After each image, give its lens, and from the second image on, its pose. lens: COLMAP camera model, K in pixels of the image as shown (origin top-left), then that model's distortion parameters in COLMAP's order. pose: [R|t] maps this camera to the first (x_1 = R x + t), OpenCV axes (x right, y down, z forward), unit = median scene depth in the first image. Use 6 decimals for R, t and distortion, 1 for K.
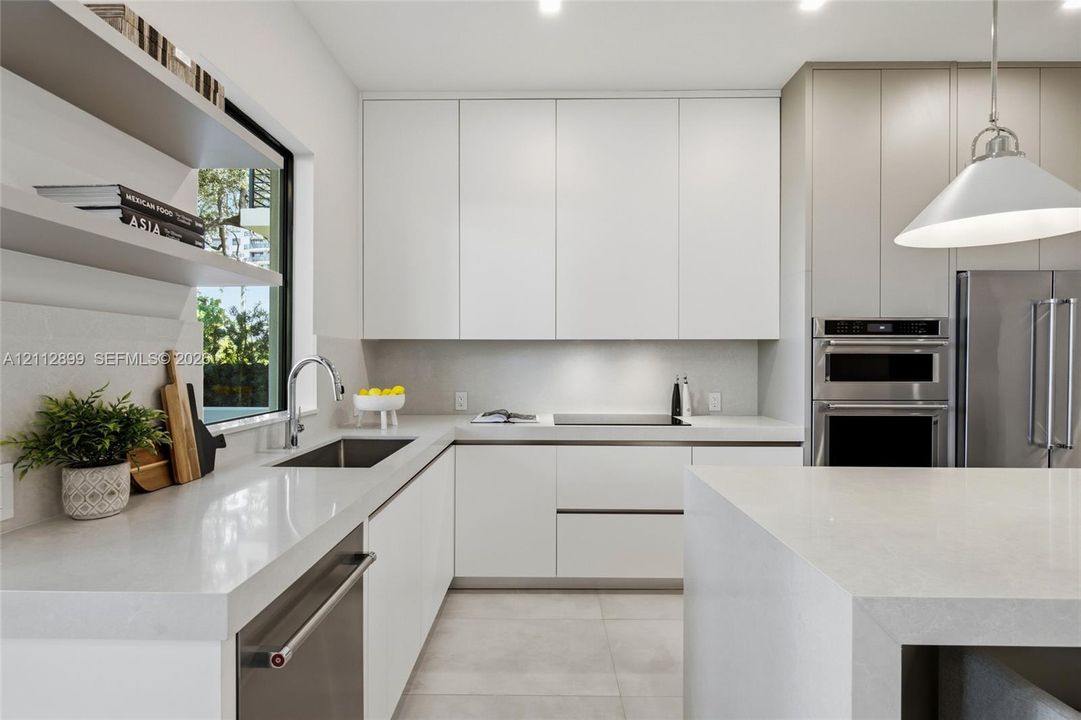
lens RADIAL K [[513.7, 0, 542.3], [0, 513.7, 360.1], [0, 0, 1]] dist [-0.002571, 0.000920]
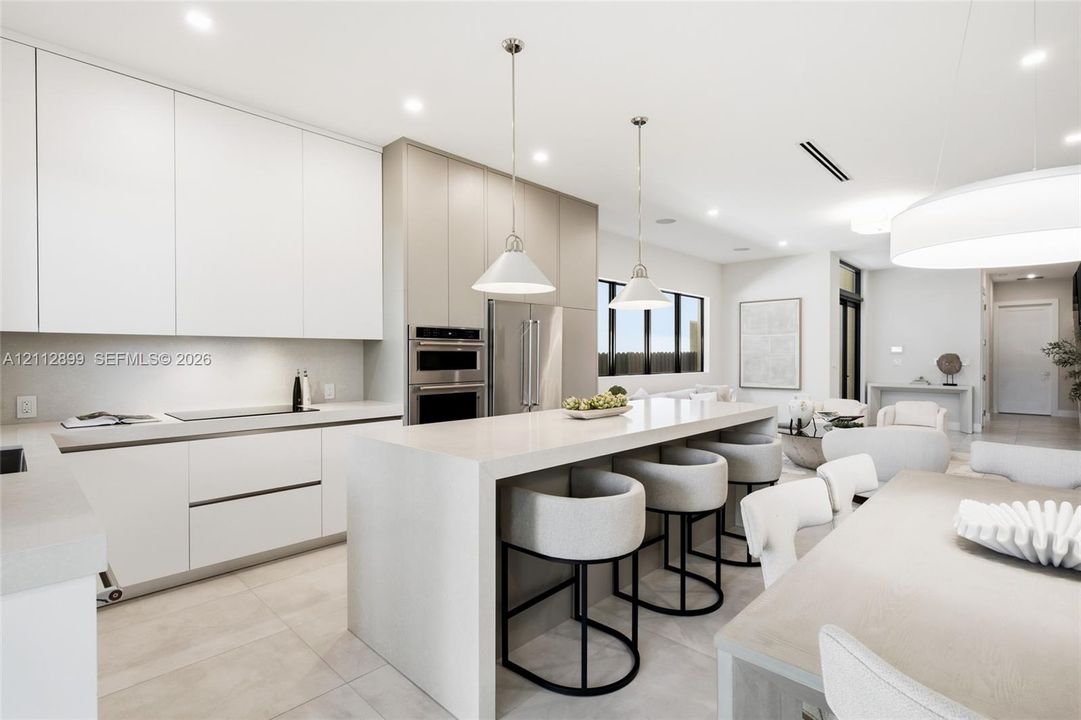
lens RADIAL K [[513.7, 0, 539.0], [0, 513.7, 360.1], [0, 0, 1]] dist [-0.002571, 0.000920]
pose [[0.687320, -0.009312, 0.726295, -0.234065], [0.004743, 0.999954, 0.008332, 0.001745], [-0.726339, -0.002282, 0.687333, -0.201833]]
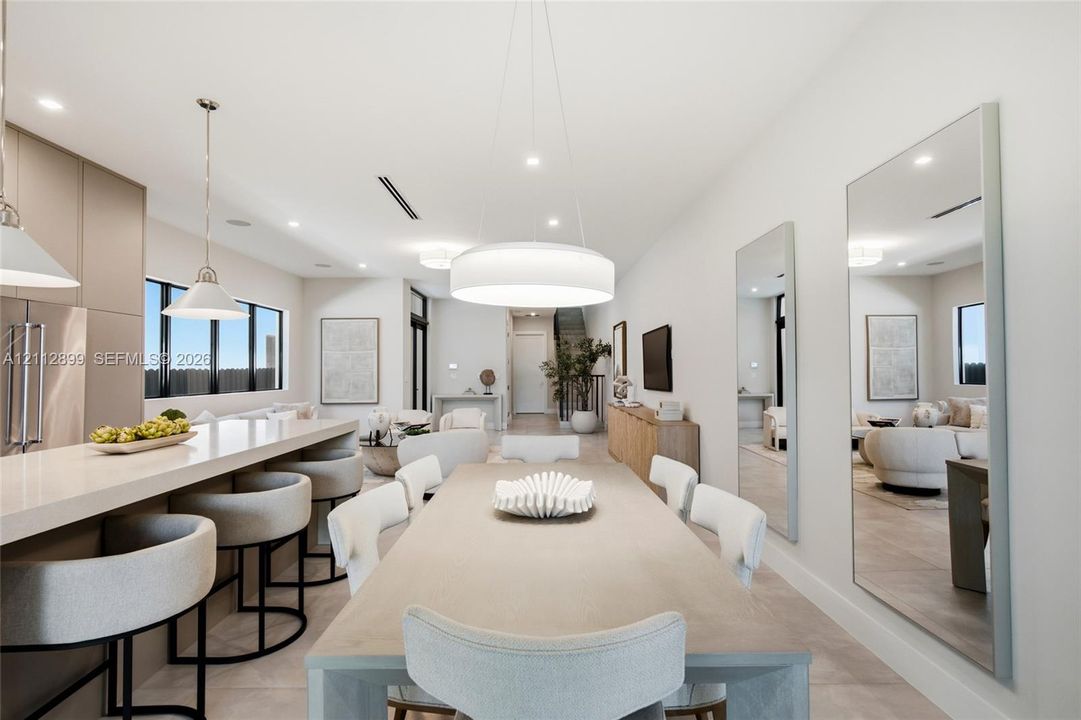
lens RADIAL K [[513.7, 0, 540.6], [0, 513.7, 362.1], [0, 0, 1]] dist [-0.002571, 0.000920]
pose [[-0.020887, 0.014125, 0.999682, -0.253247], [0.008379, 0.999868, -0.013953, 0.001958], [-0.999747, 0.008085, -0.021003, -0.200546]]
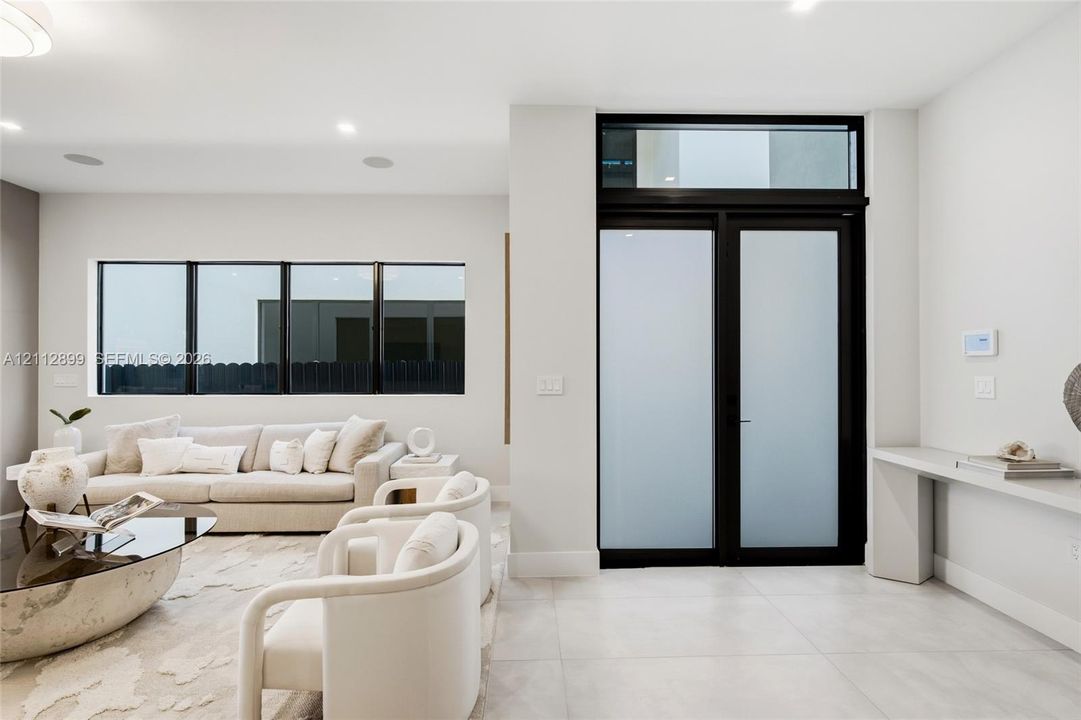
lens RADIAL K [[513.7, 0, 532.7], [0, 513.7, 360.3], [0, 0, 1]] dist [-0.002571, 0.000920]
pose [[0.999336, -0.004652, 0.036134, 2.999904], [0.005140, 0.999897, -0.013433, 0.012961], [-0.036068, 0.013610, 0.999257, -0.560660]]
